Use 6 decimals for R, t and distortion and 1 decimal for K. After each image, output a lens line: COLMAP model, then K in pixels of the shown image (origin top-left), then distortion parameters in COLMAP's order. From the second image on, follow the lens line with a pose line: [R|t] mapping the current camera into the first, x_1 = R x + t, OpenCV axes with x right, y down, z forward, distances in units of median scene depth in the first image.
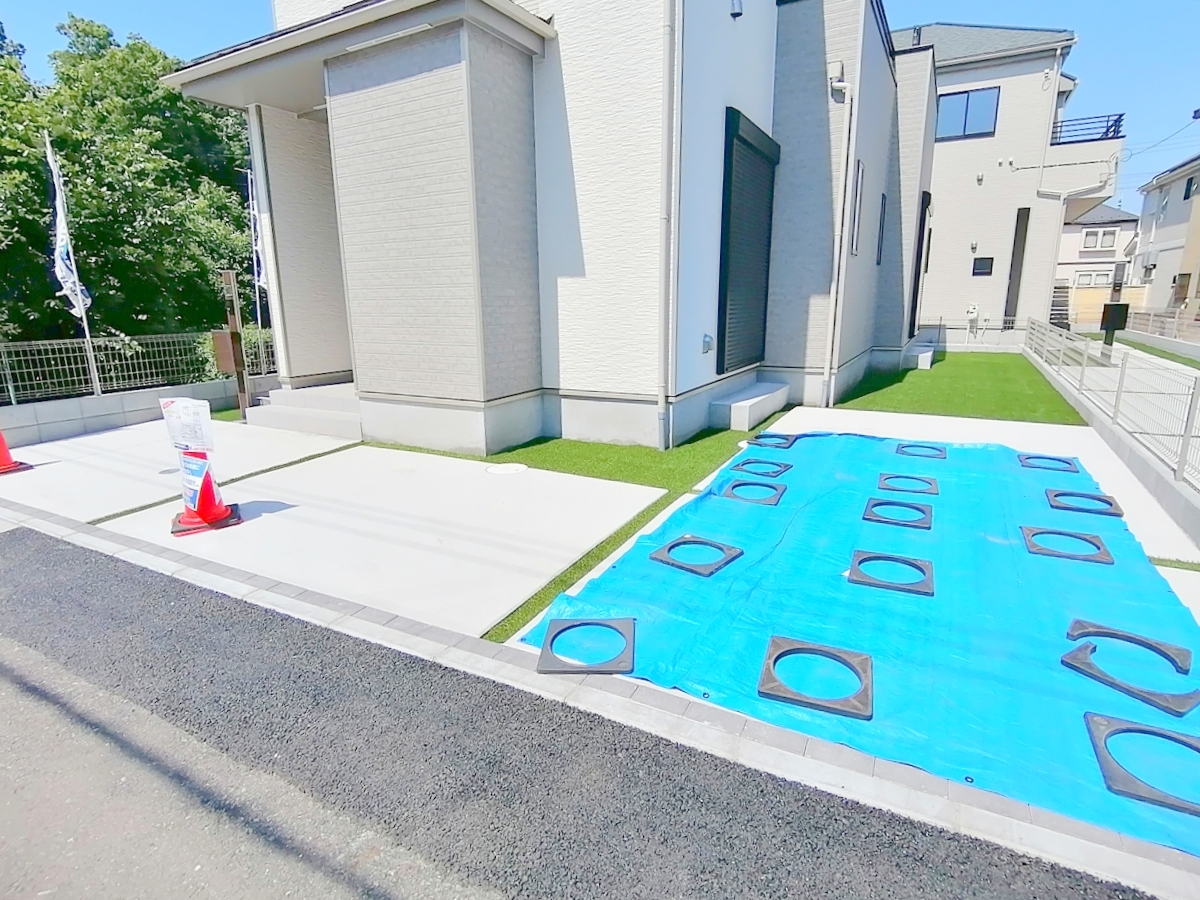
lens RADIAL K [[626.9, 0, 606.3], [0, 626.9, 450.4], [0, 0, 1]] dist [0.005639, -0.004477]
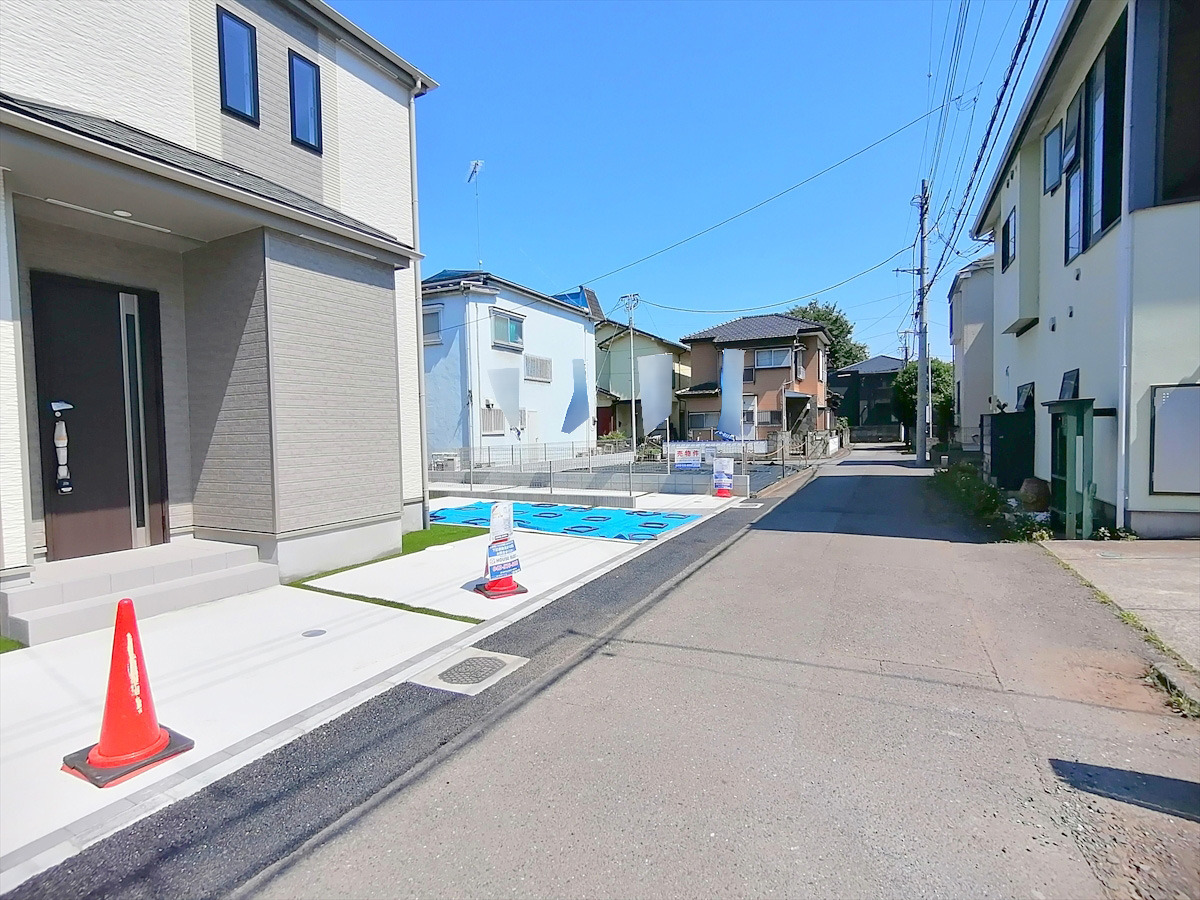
lens RADIAL K [[598.0, 0, 584.6], [0, 598.0, 467.6], [0, 0, 1]] dist [-0.003402, -0.003732]
pose [[-0.010560, -0.053572, 0.998508, -1.497130], [0.255289, 0.965328, 0.054491, -0.137370], [-0.966807, 0.255483, 0.003483, 0.567663]]
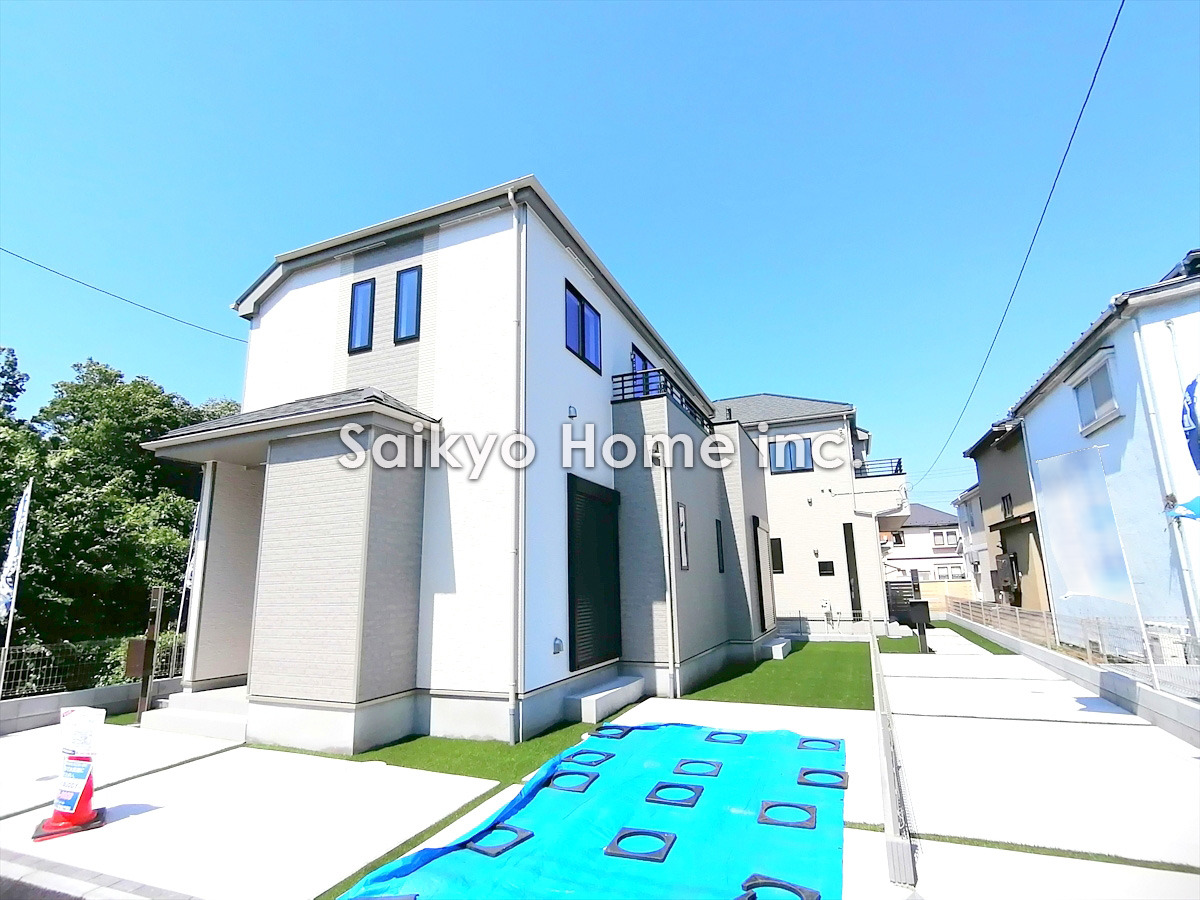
lens RADIAL K [[598.0, 0, 600.7], [0, 598.0, 470.8], [0, 0, 1]] dist [-0.003402, -0.003732]
pose [[0.995443, 0.009974, 0.094831, 0.147849], [0.030432, 0.909275, -0.415081, 0.004402], [-0.090368, 0.416076, 0.904829, -0.226390]]
